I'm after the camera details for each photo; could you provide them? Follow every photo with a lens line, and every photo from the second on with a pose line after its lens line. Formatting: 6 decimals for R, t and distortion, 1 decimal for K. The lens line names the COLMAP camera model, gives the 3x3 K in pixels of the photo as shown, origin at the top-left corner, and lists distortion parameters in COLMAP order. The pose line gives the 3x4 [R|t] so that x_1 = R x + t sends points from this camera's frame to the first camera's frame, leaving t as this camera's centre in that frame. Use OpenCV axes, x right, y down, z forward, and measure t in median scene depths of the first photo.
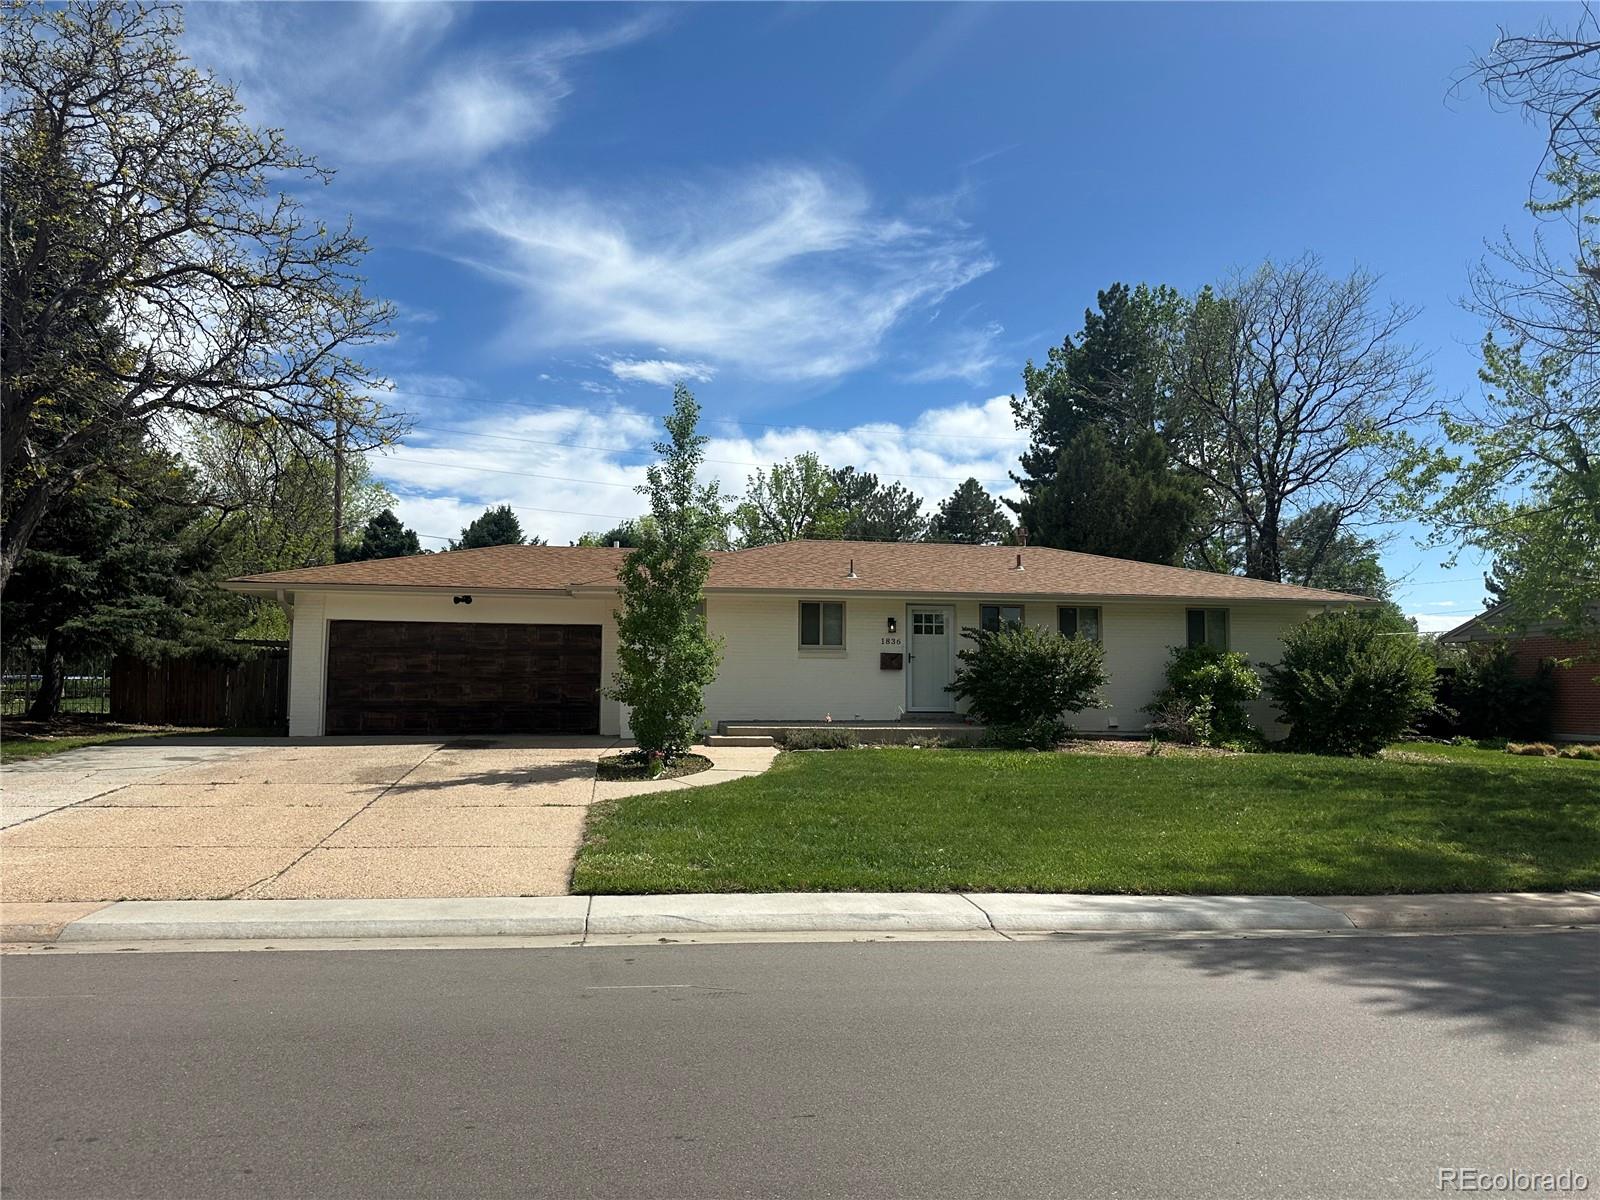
lens RADIAL K [[1109.9, 0, 837.9], [0, 1109.9, 597.3], [0, 0, 1]] dist [0.184165, -0.315041]
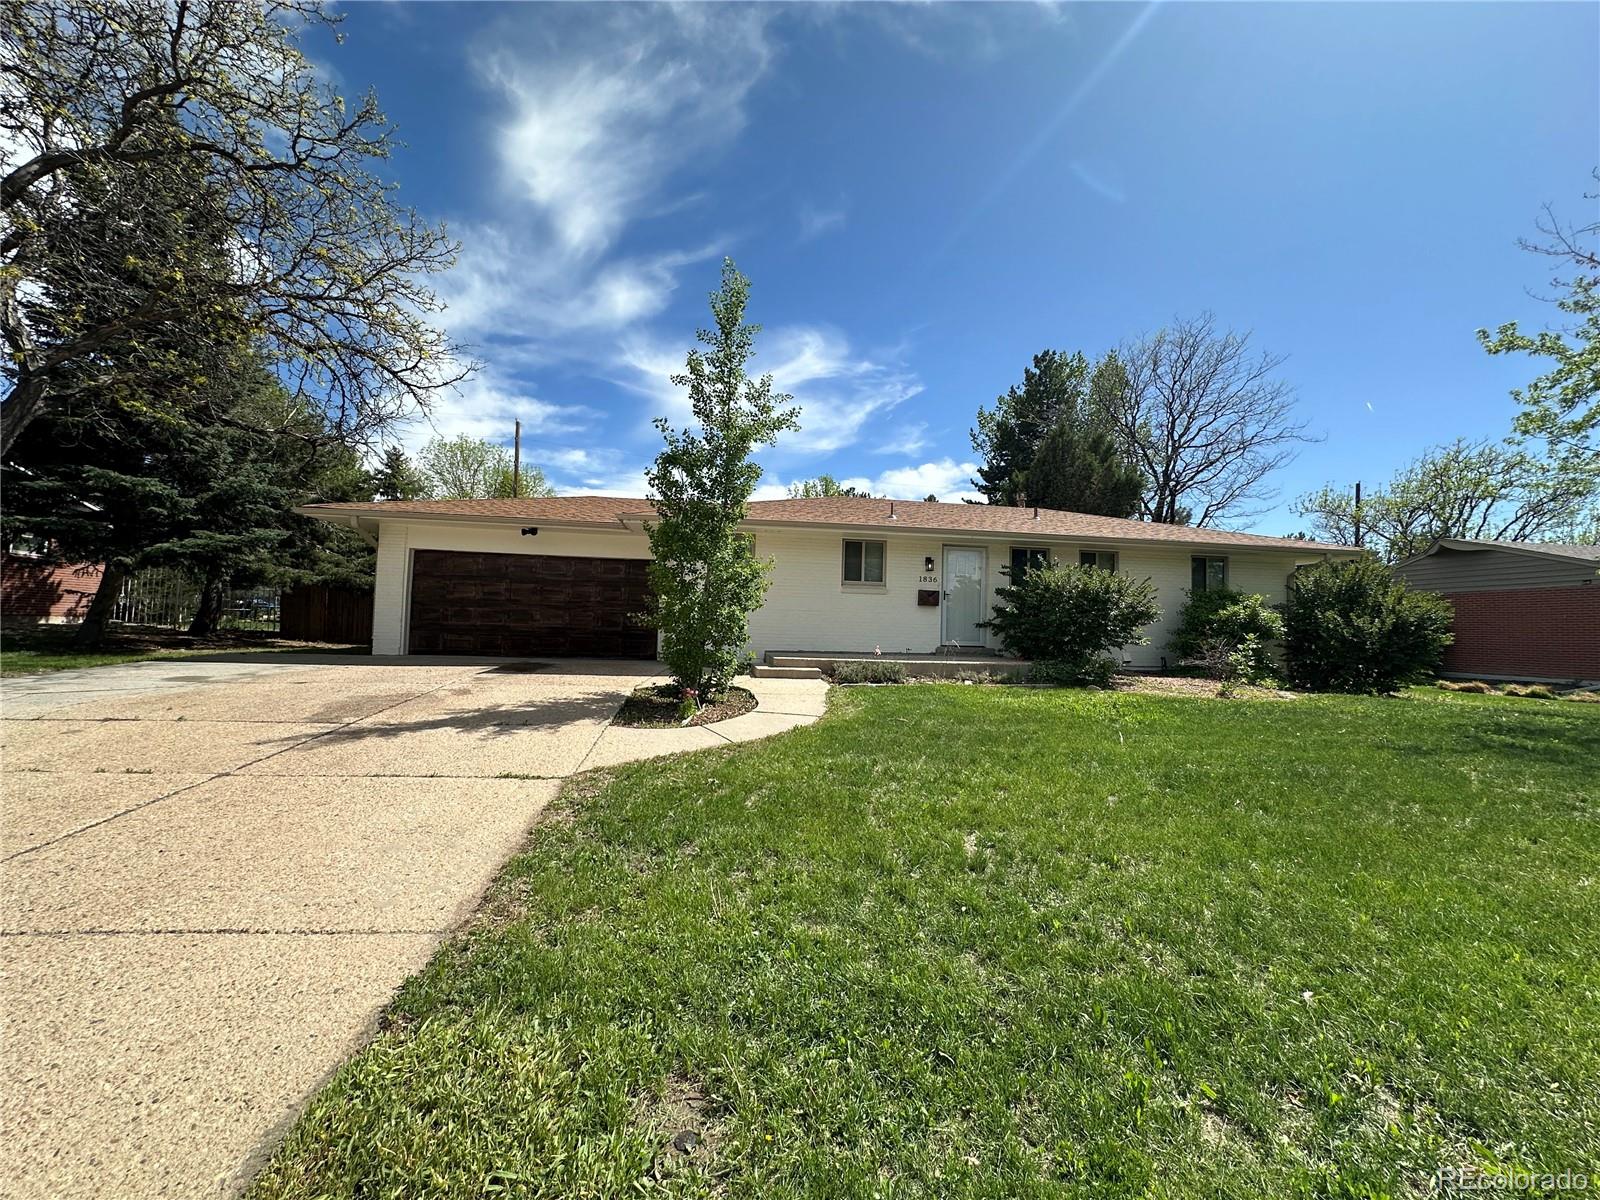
lens RADIAL K [[631.4, 0, 833.0], [0, 631.4, 599.0], [0, 0, 1]] dist [-0.000371, 0.000004]
pose [[0.999787, 0.020500, 0.002218, -0.043769], [-0.020558, 0.999331, 0.030264, 0.042055], [-0.001596, -0.030303, 0.999539, 0.398504]]
